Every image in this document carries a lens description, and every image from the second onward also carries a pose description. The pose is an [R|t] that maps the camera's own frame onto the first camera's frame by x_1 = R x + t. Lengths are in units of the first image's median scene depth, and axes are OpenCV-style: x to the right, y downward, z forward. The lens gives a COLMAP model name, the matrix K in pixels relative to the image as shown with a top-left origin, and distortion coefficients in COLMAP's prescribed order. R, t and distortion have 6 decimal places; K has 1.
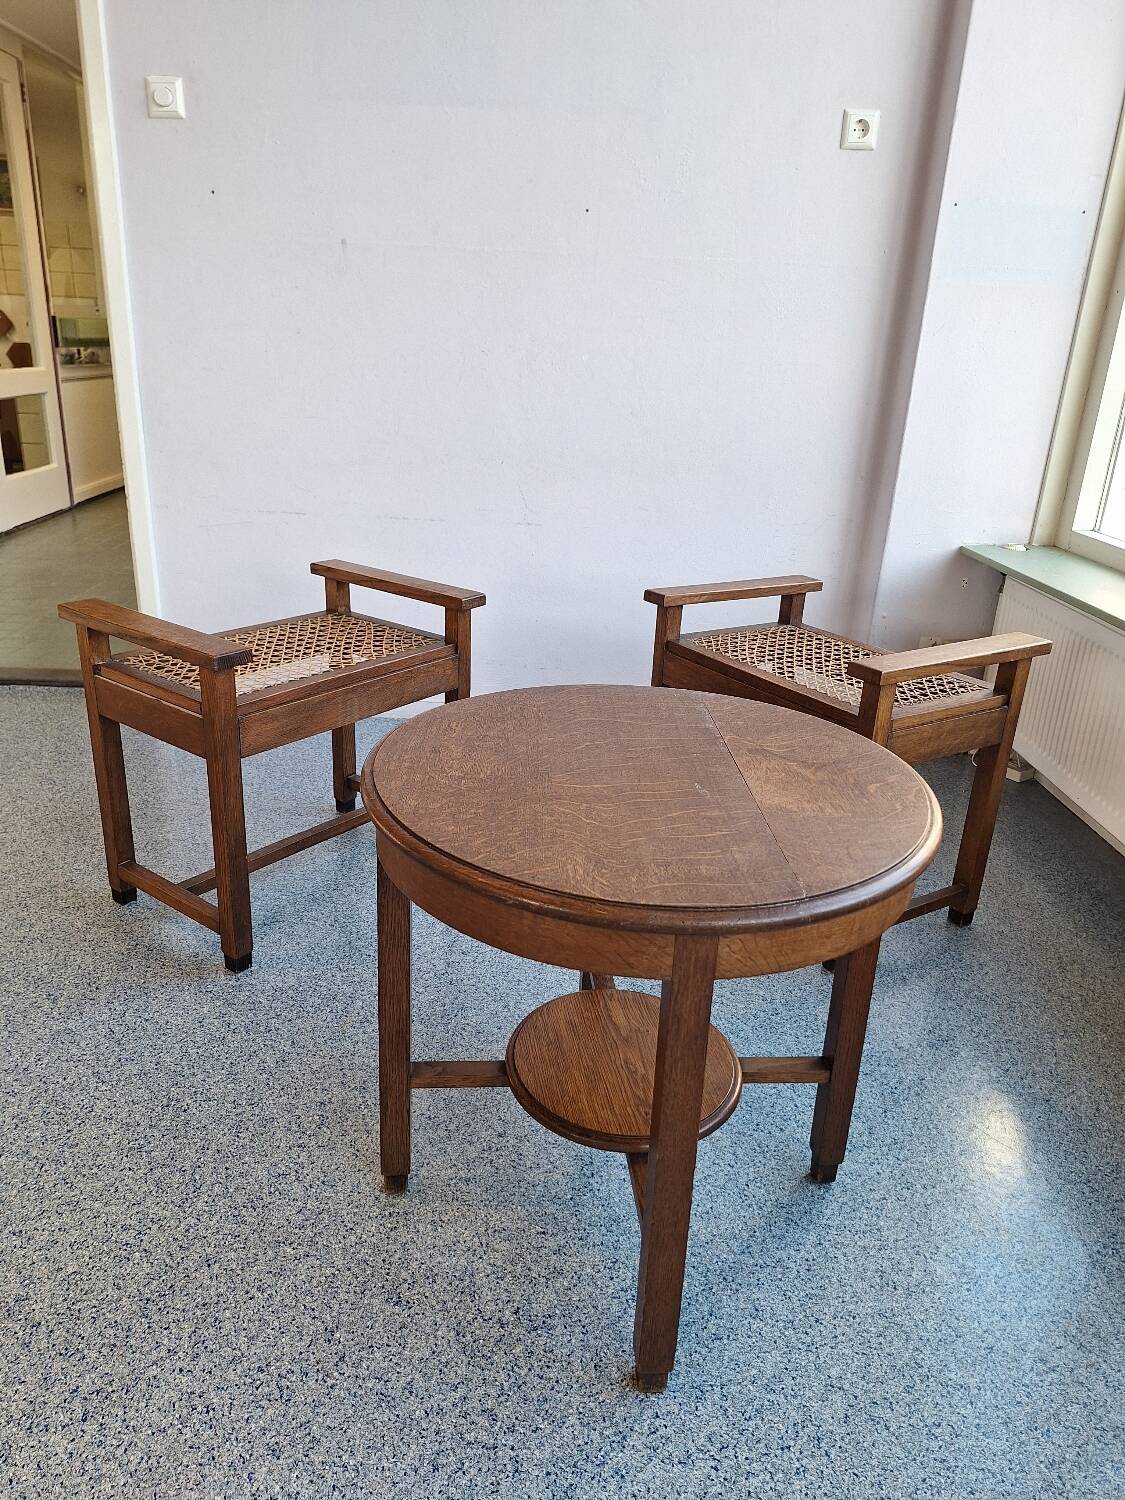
lens RADIAL K [[1052.0, 0, 553.7], [0, 1052.0, 743.1], [0, 0, 1]] dist [0.095087, -0.124984]
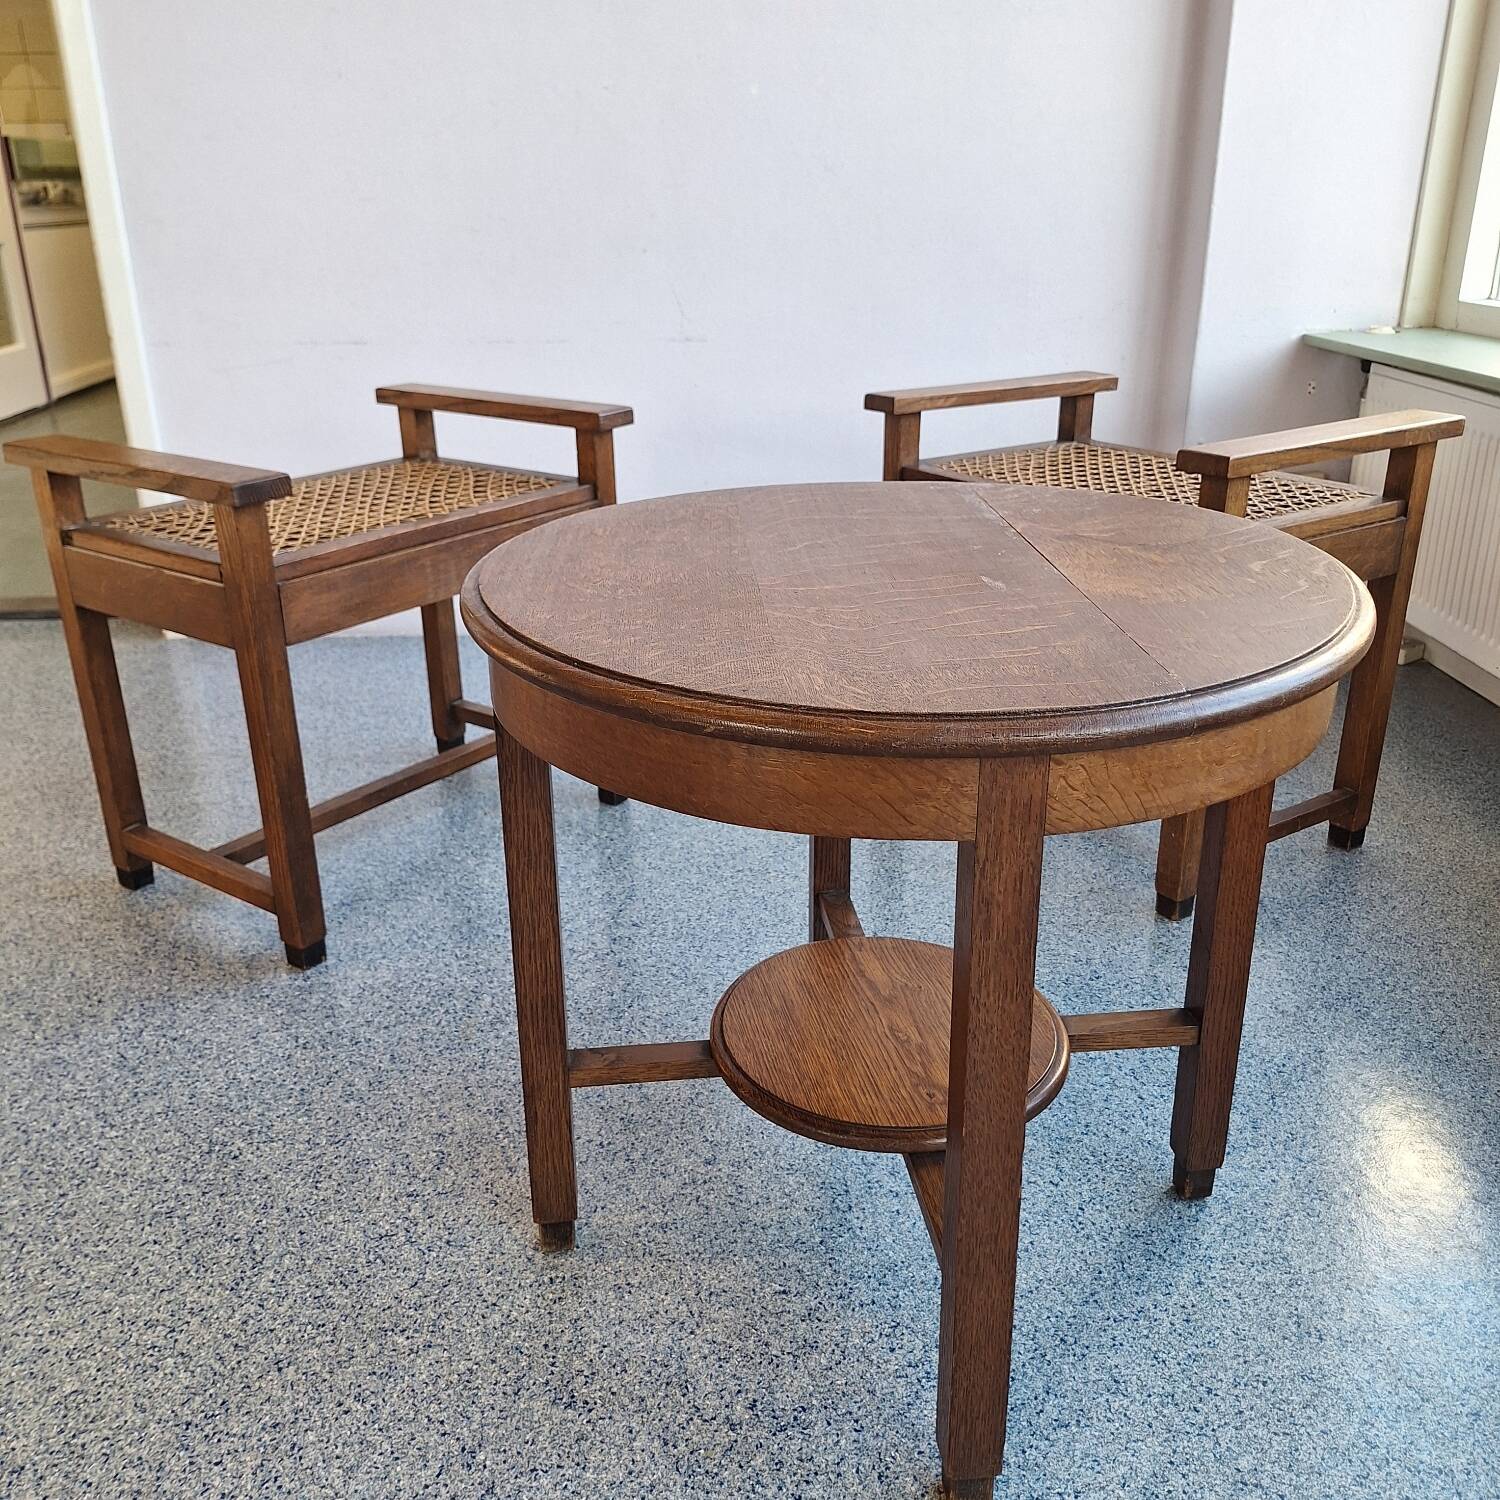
lens RADIAL K [[1406.9, 0, 744.3], [0, 1406.9, 748.9], [0, 0, 1]] dist [0.114189, -0.172248]
pose [[0.998101, -0.061234, 0.006635, -0.019338], [0.061111, 0.997978, 0.017466, 0.105308], [-0.007691, -0.017027, 0.999825, 0.120379]]
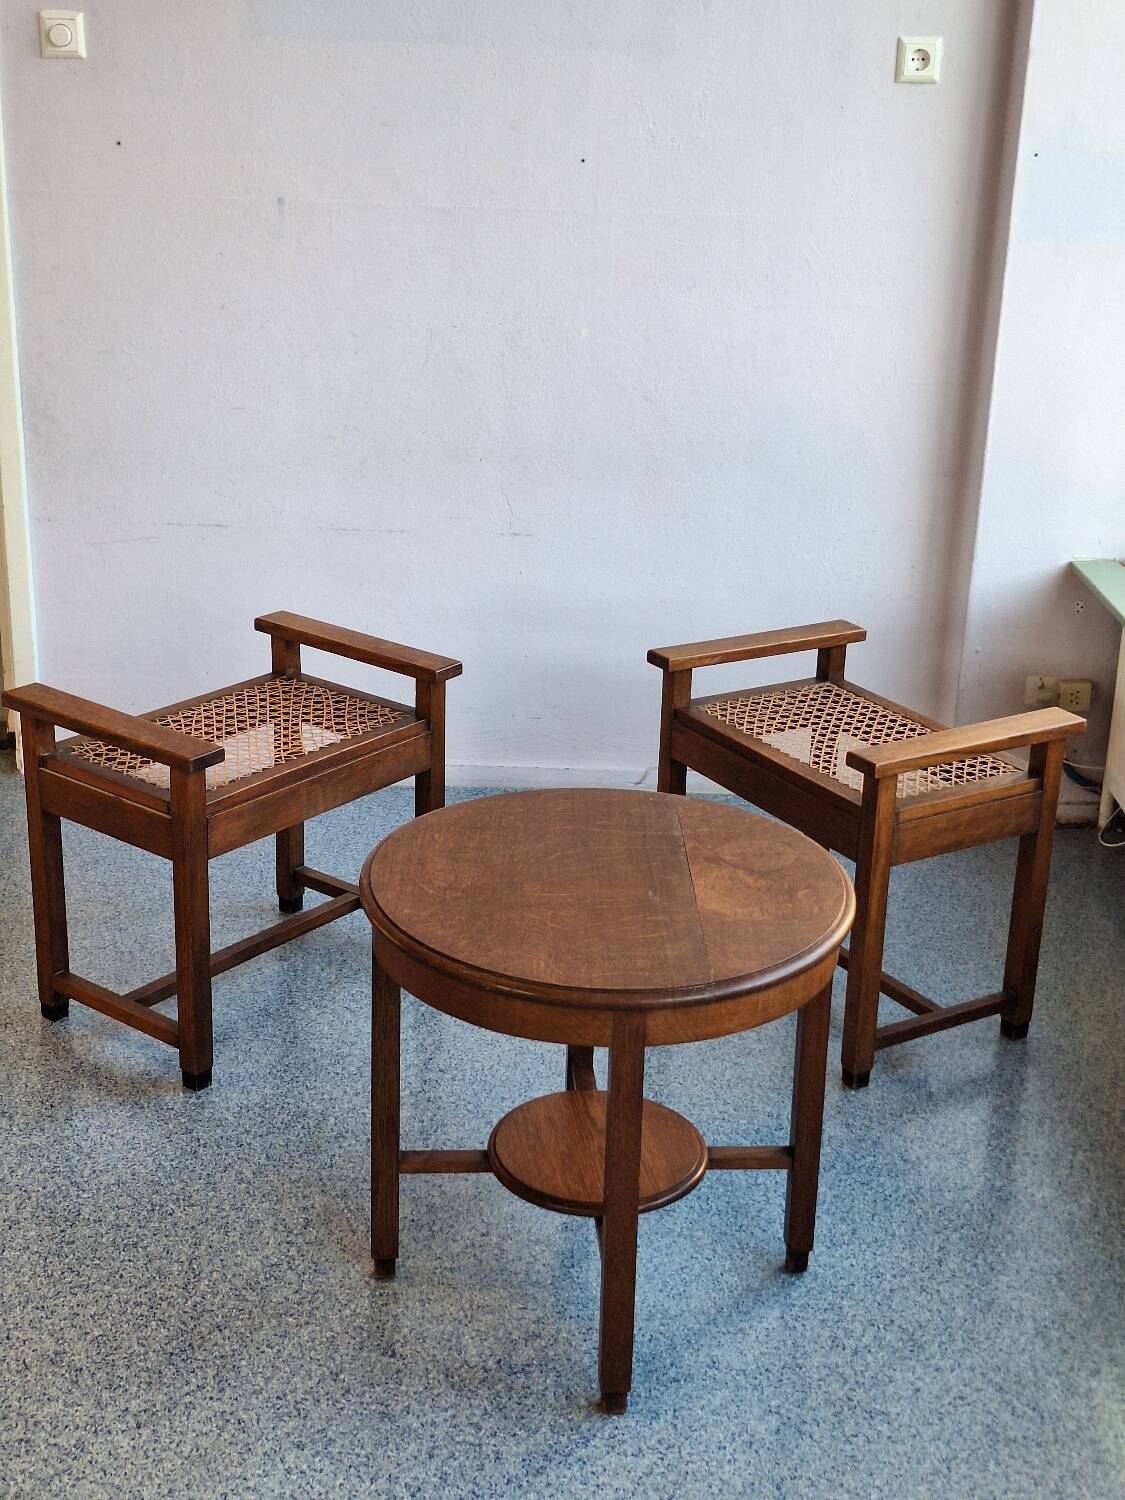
lens RADIAL K [[2070.0, 0, 562.5], [0, 2070.0, 750.0], [0, 0, 1]] dist [0.198693, -0.462807]
pose [[0.999887, -0.009219, -0.011905, 0.059984], [0.009170, 0.999949, -0.004183, -0.094463], [0.011943, 0.004074, 0.999920, -1.117267]]
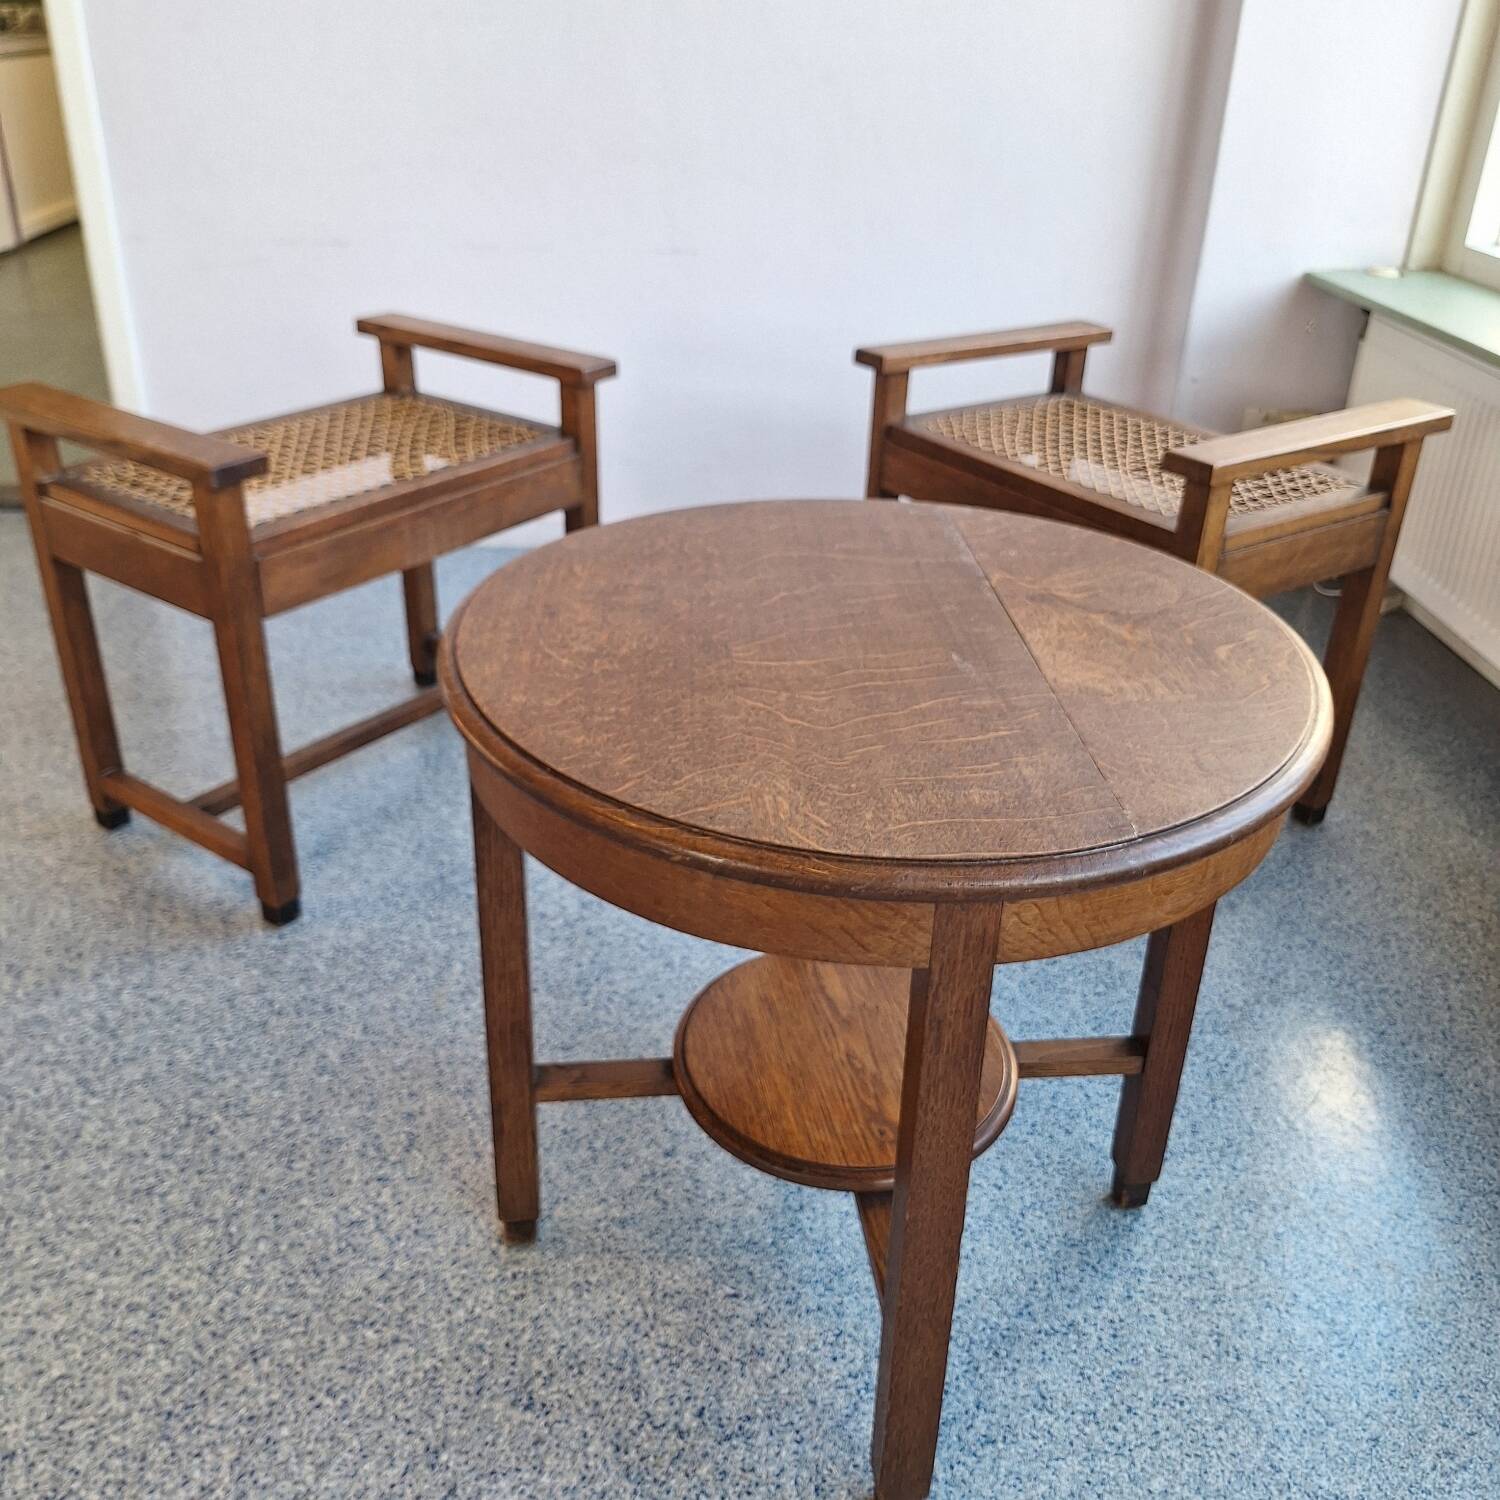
lens RADIAL K [[1422.3, 0, 736.1], [0, 1422.3, 720.6], [0, 0, 1]] dist [0.097252, -0.163117]
pose [[0.999563, -0.027489, 0.010890, -0.008589], [0.026132, 0.993634, 0.109588, -0.017939], [-0.013833, -0.109255, 0.993917, 0.106322]]
